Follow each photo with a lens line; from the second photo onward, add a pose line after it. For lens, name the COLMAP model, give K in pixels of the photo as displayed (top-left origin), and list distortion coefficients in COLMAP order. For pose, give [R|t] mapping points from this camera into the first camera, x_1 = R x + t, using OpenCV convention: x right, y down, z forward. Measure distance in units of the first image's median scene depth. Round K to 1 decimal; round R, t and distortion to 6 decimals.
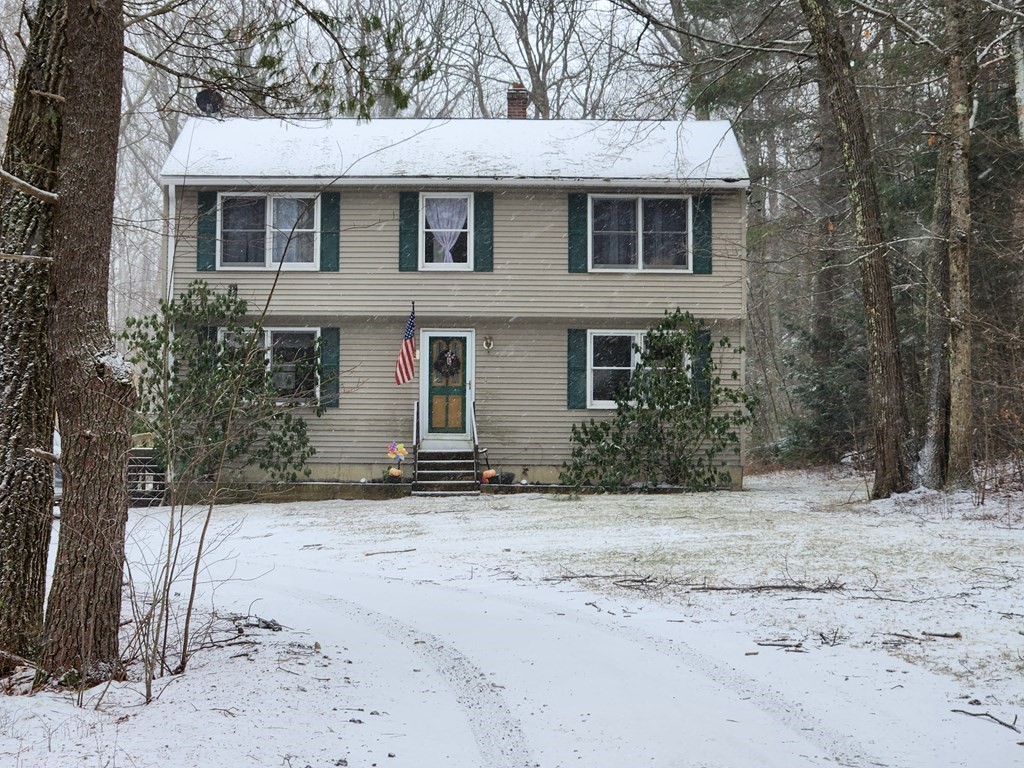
lens RADIAL K [[2052.3, 0, 512.7], [0, 2052.3, 388.2], [0, 0, 1]] dist [-0.674841, 0.000000]
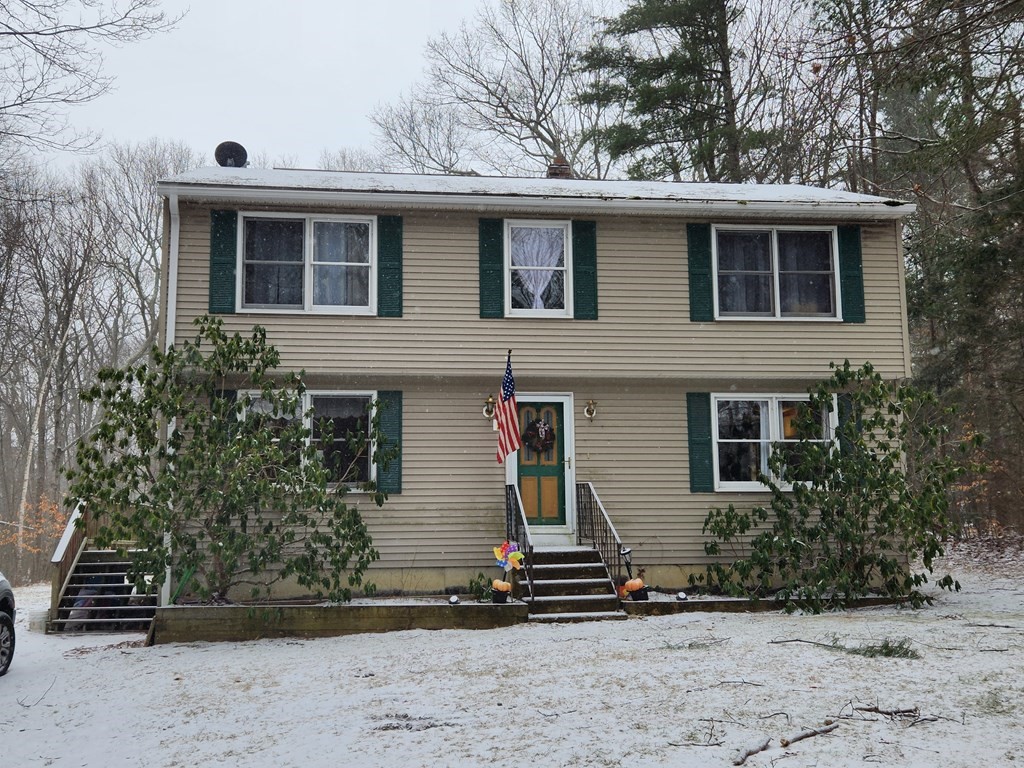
lens RADIAL K [[1035.7, 0, 510.0], [0, 1035.7, 378.1], [0, 0, 1]] dist [-0.004055, 0.000000]
pose [[0.994506, 0.000062, 0.104675, -0.085576], [0.011067, 0.994333, -0.105737, 0.007791], [-0.104089, 0.106315, 0.988869, 0.608235]]
